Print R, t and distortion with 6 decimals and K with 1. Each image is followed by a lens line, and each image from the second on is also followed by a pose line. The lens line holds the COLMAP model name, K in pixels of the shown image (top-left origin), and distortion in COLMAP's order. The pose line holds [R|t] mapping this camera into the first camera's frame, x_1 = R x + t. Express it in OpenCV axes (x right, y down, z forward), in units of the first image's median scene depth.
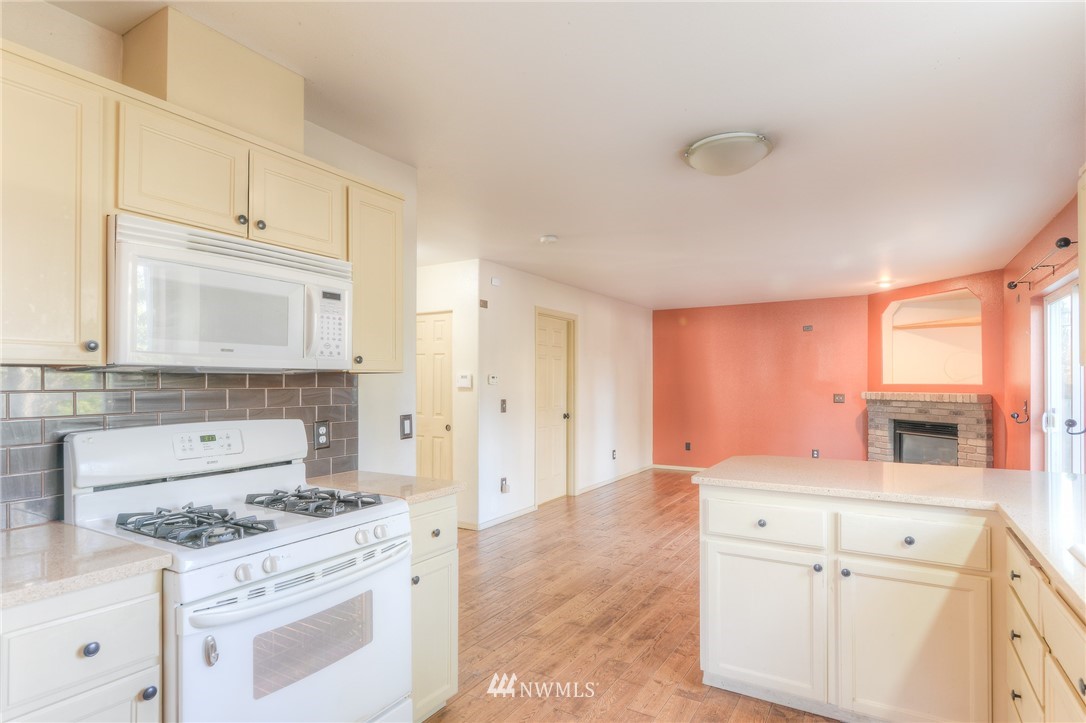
lens RADIAL K [[571.2, 0, 545.8], [0, 571.2, 378.6], [0, 0, 1]] dist [-0.001394, -0.002255]
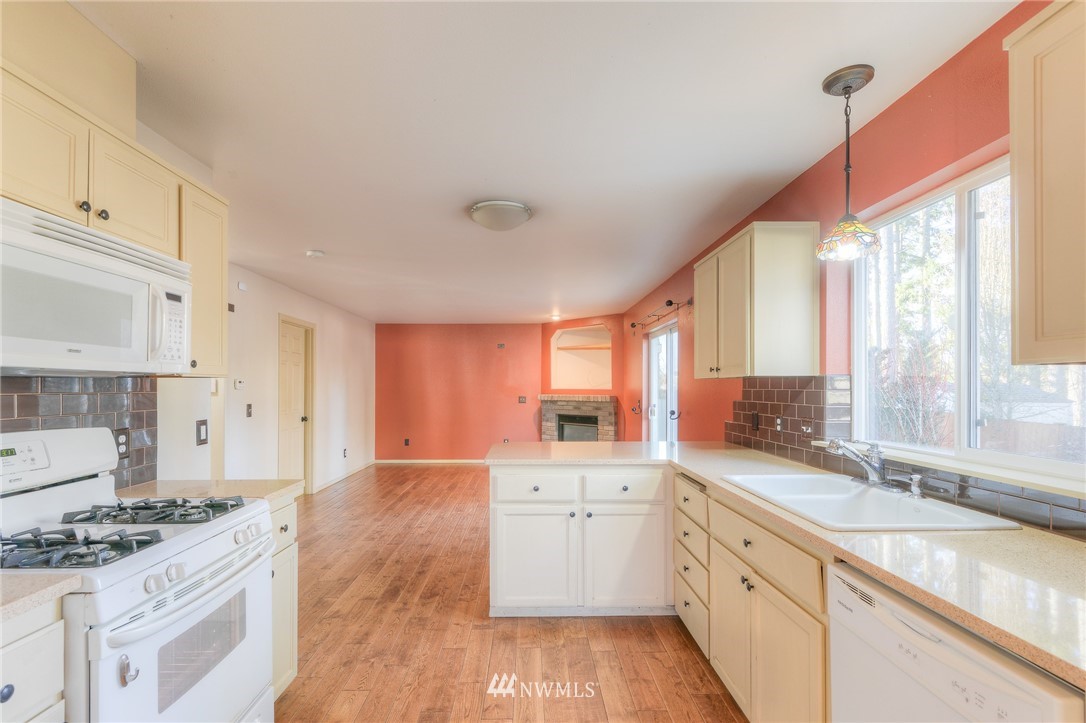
lens RADIAL K [[503.5, 0, 536.8], [0, 503.5, 384.6], [0, 0, 1]] dist [-0.007458, 0.002686]
pose [[0.847297, 0.004532, 0.531099, -0.186765], [-0.005109, 0.999987, -0.000382, -0.000164], [-0.531094, -0.002390, 0.847309, -0.027767]]
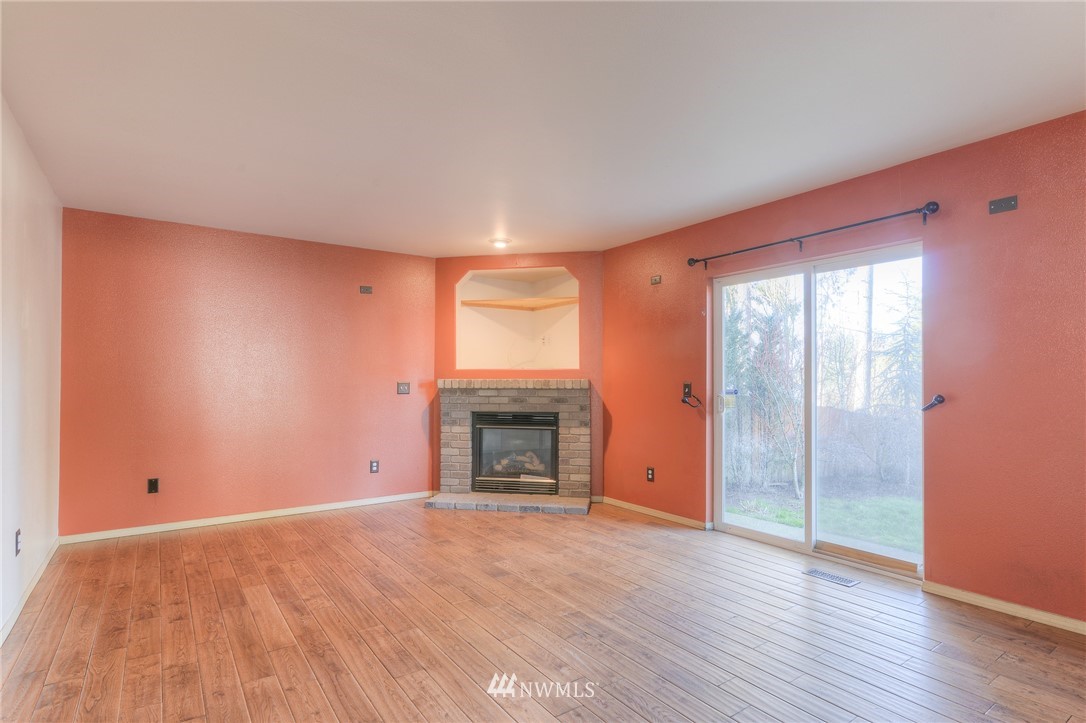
lens RADIAL K [[544.5, 0, 547.4], [0, 544.5, 379.8], [0, 0, 1]] dist [-0.006027, -0.001234]
pose [[0.402301, 0.003695, 0.915500, -0.151416], [-0.007603, 0.999971, -0.000695, 0.052290], [-0.915476, -0.006681, 0.402318, 1.235943]]
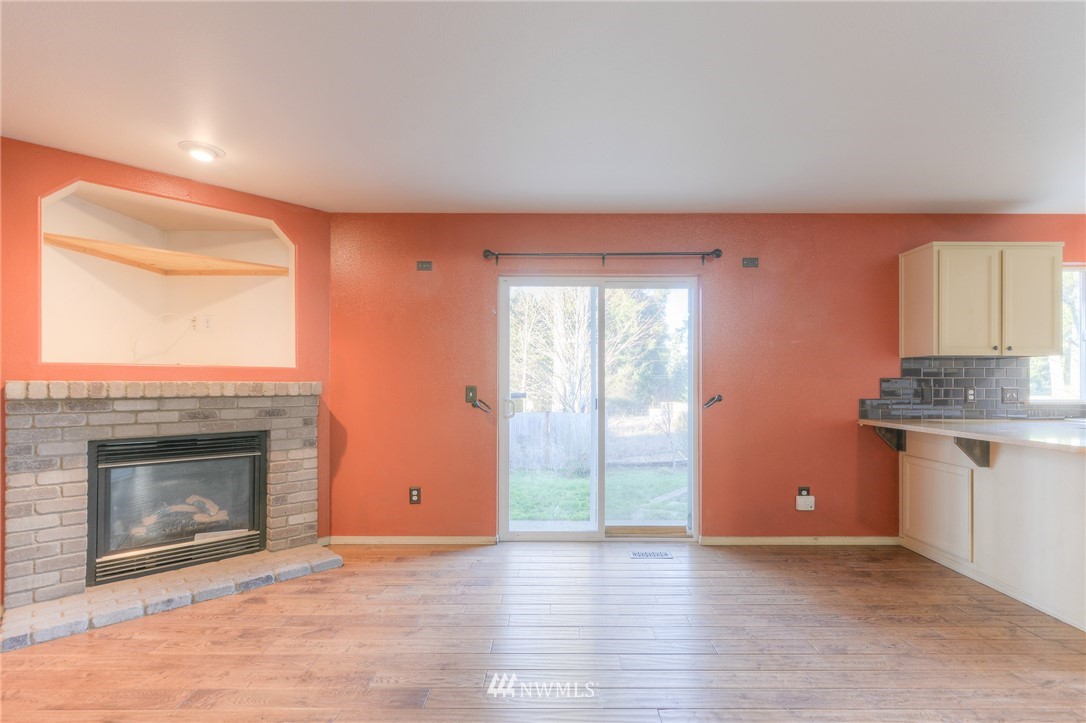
lens RADIAL K [[503.5, 0, 554.9], [0, 503.5, 382.8], [0, 0, 1]] dist [-0.007458, 0.002686]
pose [[-0.514133, 0.003332, 0.857704, 0.163220], [-0.005596, 0.999958, -0.007239, 0.055382], [-0.857692, -0.008521, -0.514093, 1.882886]]
